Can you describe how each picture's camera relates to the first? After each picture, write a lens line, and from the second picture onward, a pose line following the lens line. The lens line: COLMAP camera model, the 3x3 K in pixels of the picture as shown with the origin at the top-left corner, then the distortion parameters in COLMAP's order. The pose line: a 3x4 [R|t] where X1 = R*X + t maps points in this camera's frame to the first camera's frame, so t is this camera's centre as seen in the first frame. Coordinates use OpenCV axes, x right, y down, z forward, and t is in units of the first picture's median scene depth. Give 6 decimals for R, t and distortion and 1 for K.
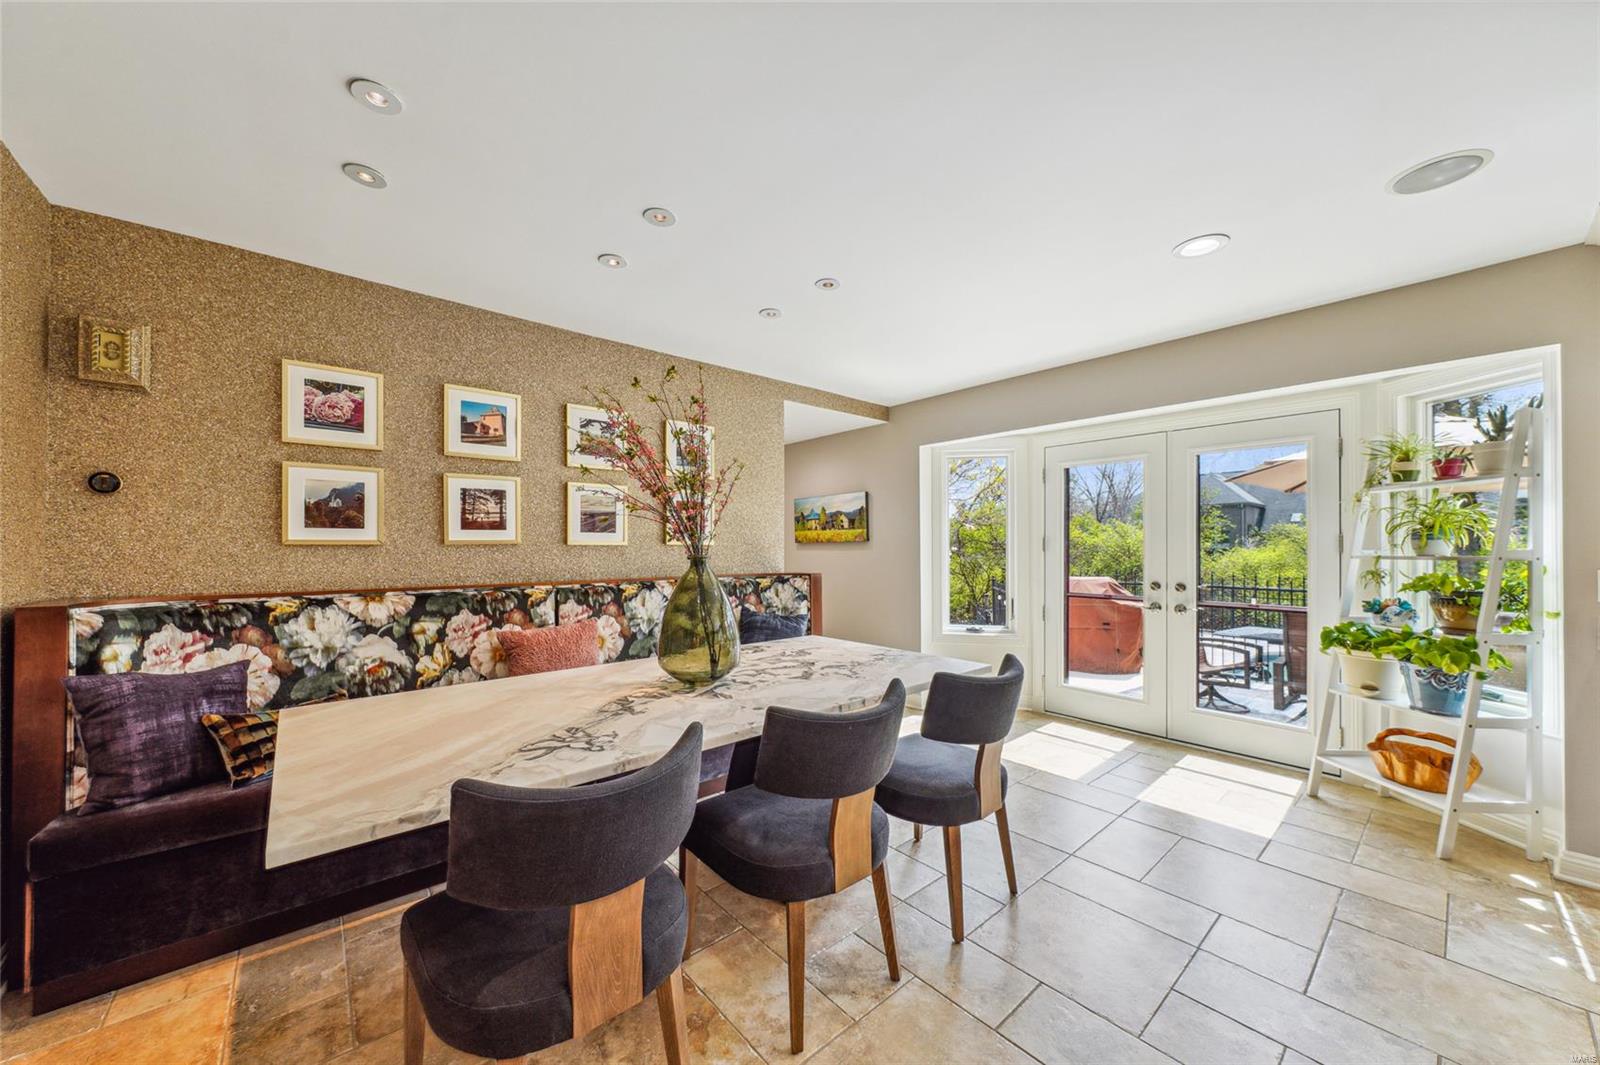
lens RADIAL K [[576.5, 0, 796.7], [0, 576.5, 544.2], [0, 0, 1]] dist [-0.001328, -0.000242]
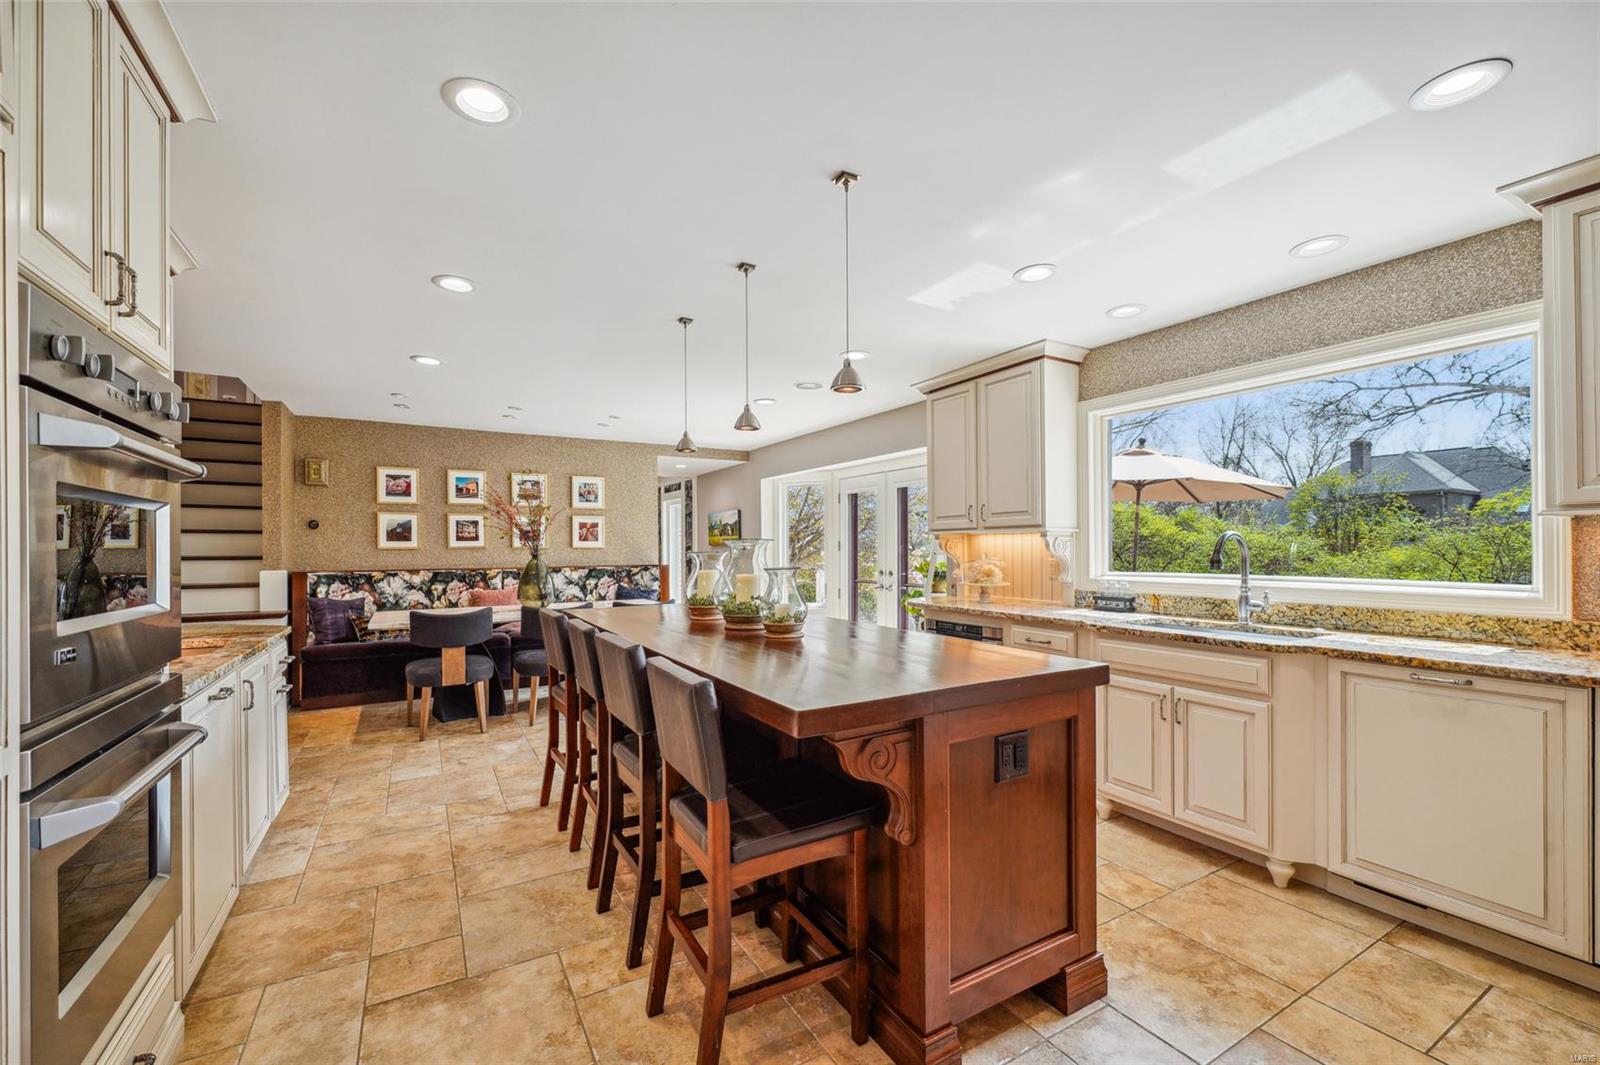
lens RADIAL K [[648.3, 0, 793.4], [0, 648.3, 548.0], [0, 0, 1]] dist [0.000465, 0.000030]
pose [[0.983040, -0.004116, -0.183345, 1.111331], [0.005265, 0.999969, 0.005780, -0.008902], [0.183315, -0.006647, 0.983032, -1.135588]]
